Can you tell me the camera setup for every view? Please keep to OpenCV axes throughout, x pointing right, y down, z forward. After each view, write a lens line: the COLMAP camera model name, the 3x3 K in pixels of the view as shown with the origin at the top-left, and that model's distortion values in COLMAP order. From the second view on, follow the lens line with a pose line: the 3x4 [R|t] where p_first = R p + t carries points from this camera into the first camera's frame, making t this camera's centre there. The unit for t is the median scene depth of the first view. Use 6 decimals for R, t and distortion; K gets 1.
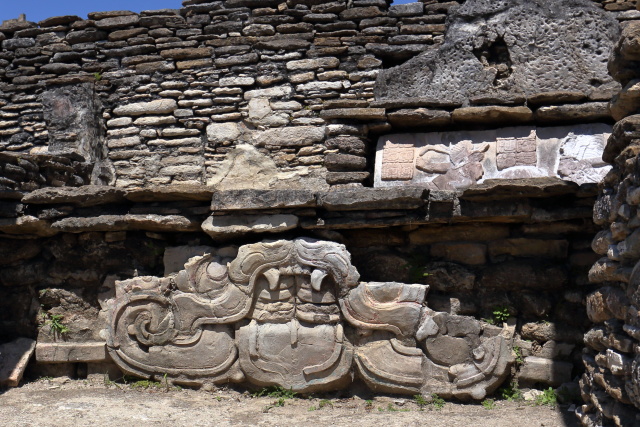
lens RADIAL K [[623.8, 0, 320.0], [0, 623.8, 213.5], [0, 0, 1]] dist [-0.052631, 0.024762]
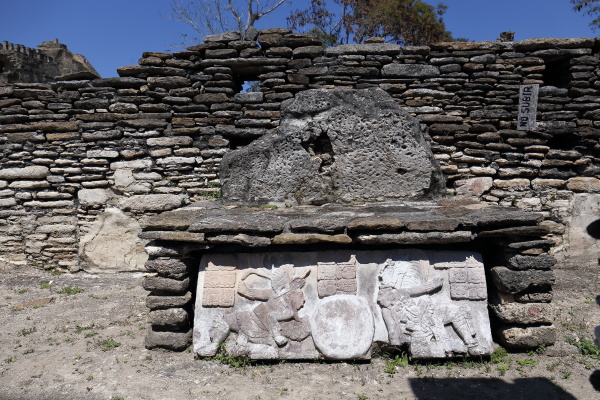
lens RADIAL K [[380.7, 0, 300.0], [0, 380.7, 200.0], [0, 0, 1]] dist [0.003130, 0.004418]
pose [[0.979919, -0.020897, 0.198300, 0.085467], [0.015881, 0.999513, 0.026849, -0.148939], [-0.198765, -0.023161, 0.979774, 0.254309]]
